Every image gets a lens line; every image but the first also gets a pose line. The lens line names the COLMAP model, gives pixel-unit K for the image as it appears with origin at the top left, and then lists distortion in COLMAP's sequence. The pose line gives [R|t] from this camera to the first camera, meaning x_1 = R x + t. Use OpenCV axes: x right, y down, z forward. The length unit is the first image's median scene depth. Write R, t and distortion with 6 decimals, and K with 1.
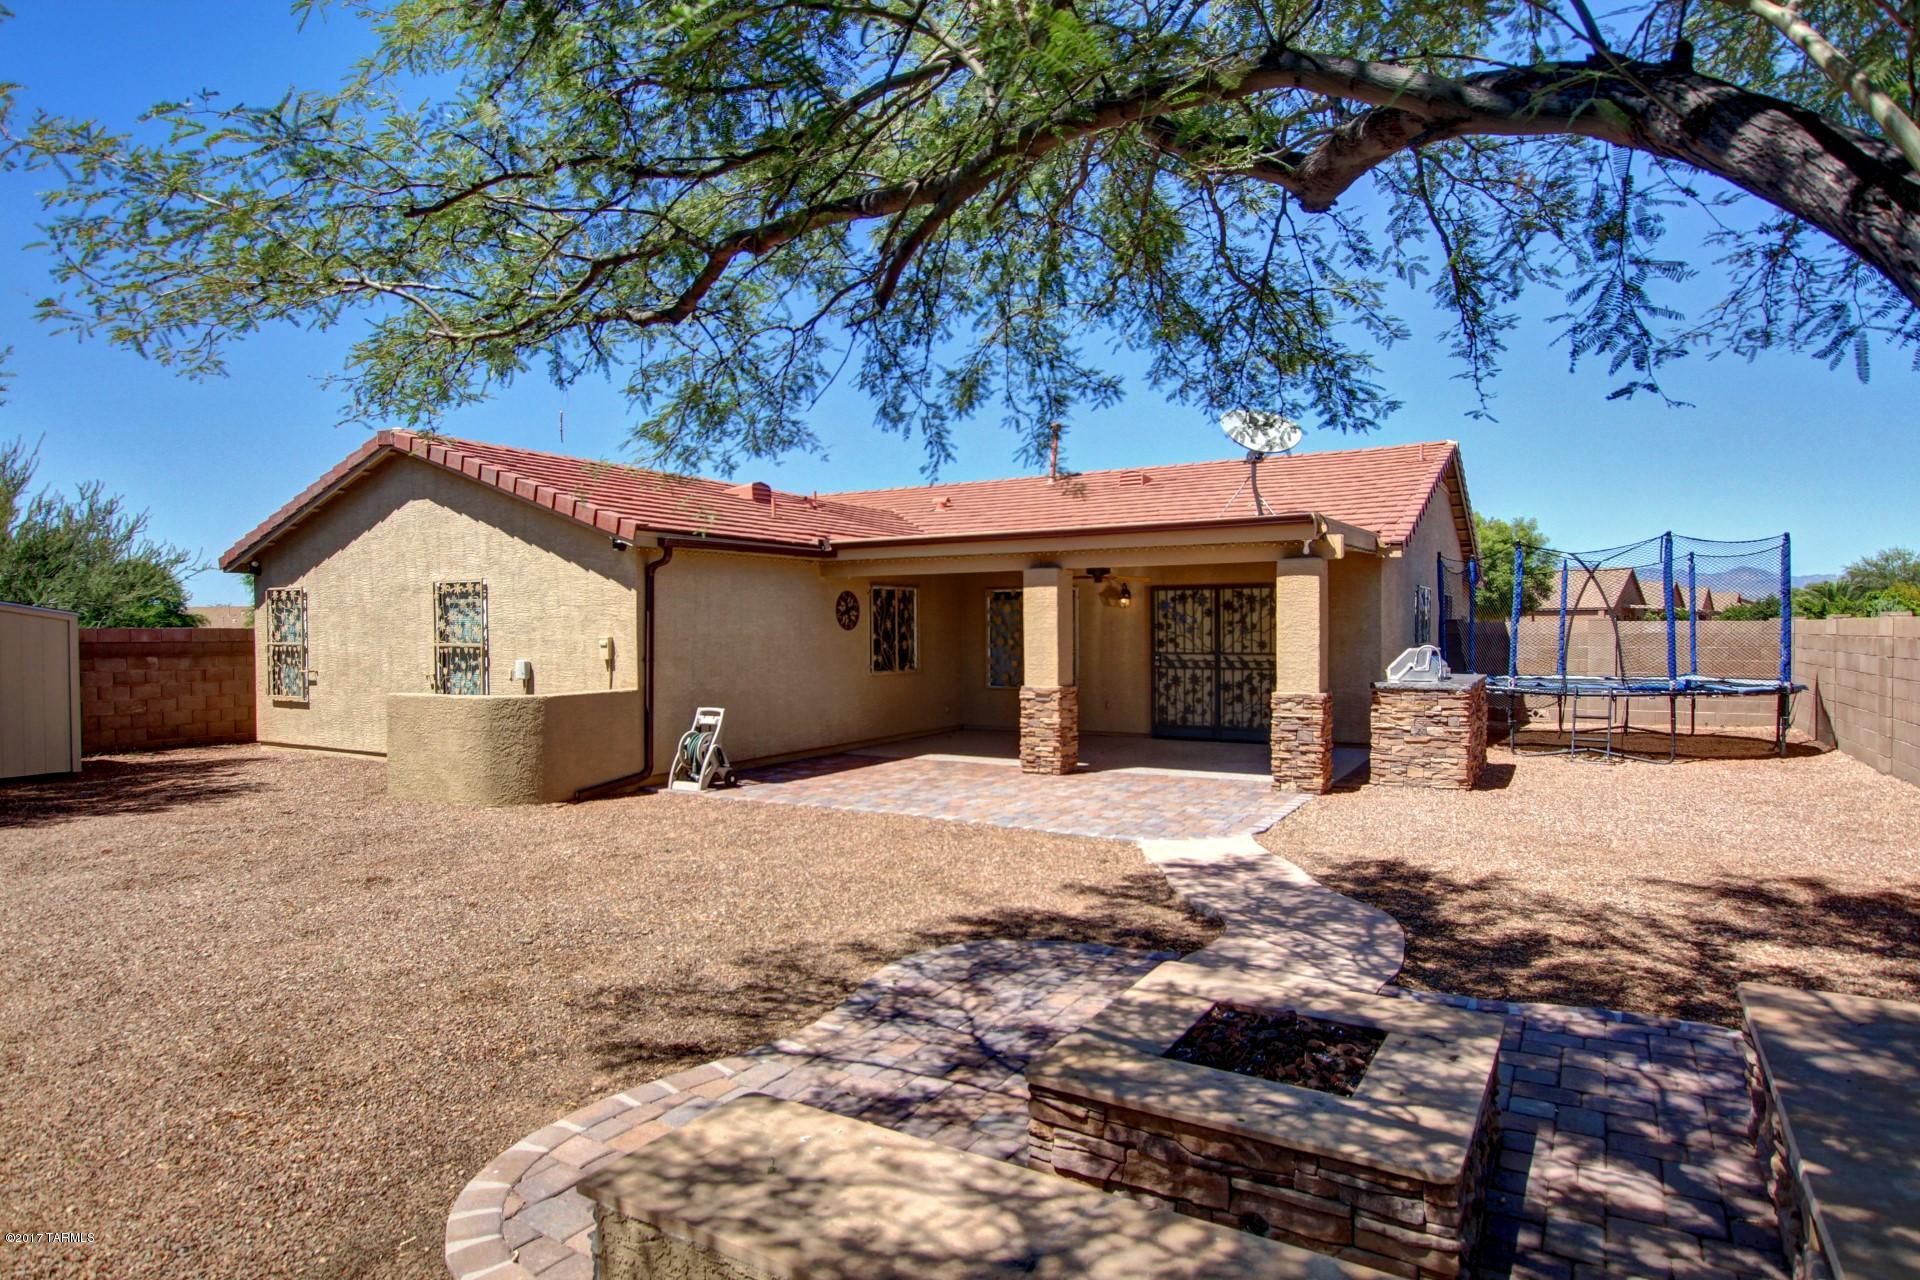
lens RADIAL K [[1065.6, 0, 960.2], [0, 1065.6, 633.5], [0, 0, 1]] dist [-0.003003, -0.000204]
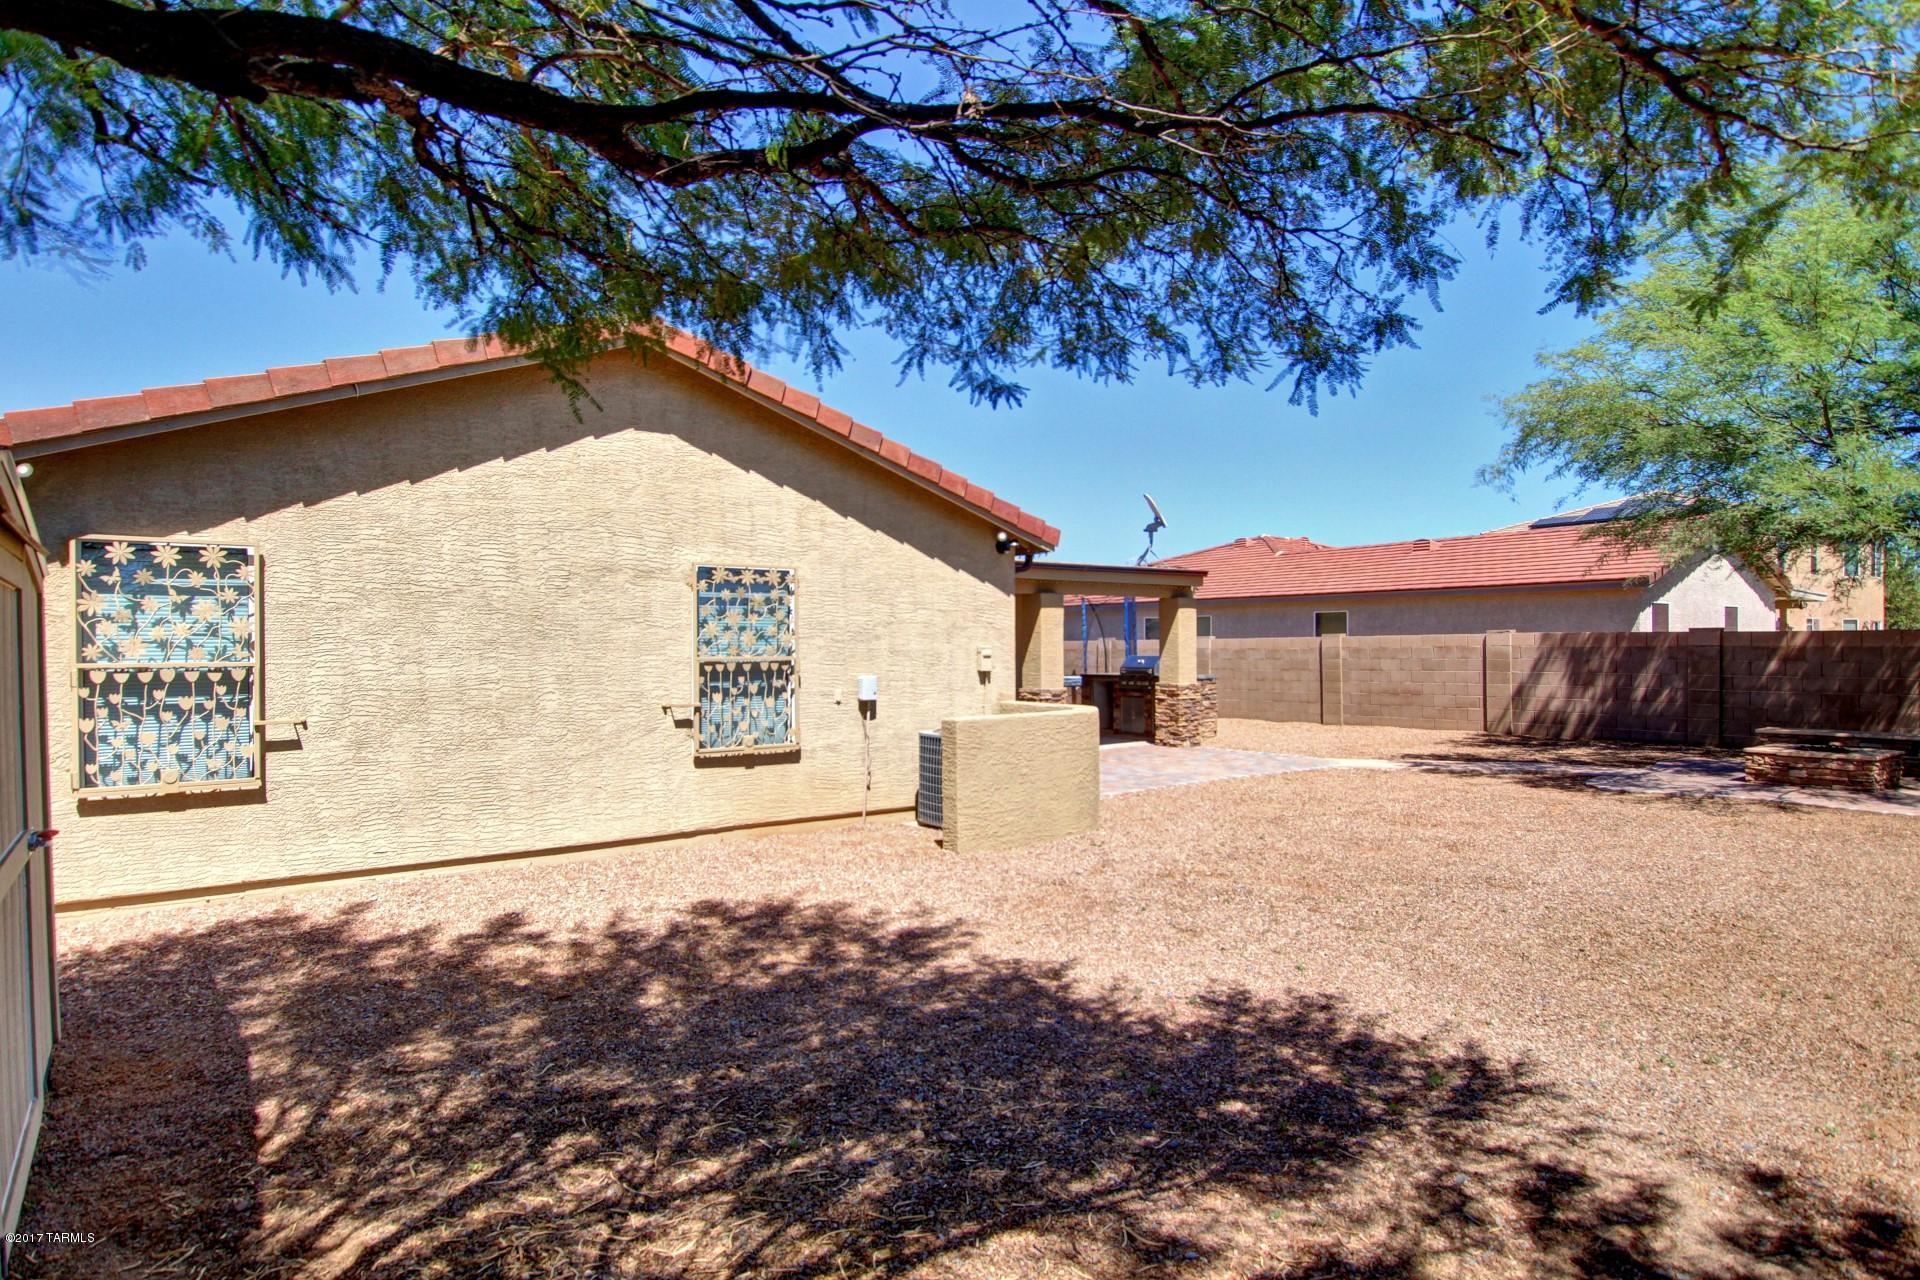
lens RADIAL K [[1065.6, 0, 959.4], [0, 1065.6, 646.8], [0, 0, 1]] dist [-0.003003, -0.000204]
pose [[0.367253, 0.005561, 0.930105, -1.068240], [0.011283, 0.999882, -0.010433, 0.012071], [-0.930053, 0.014326, 0.367146, 0.615516]]
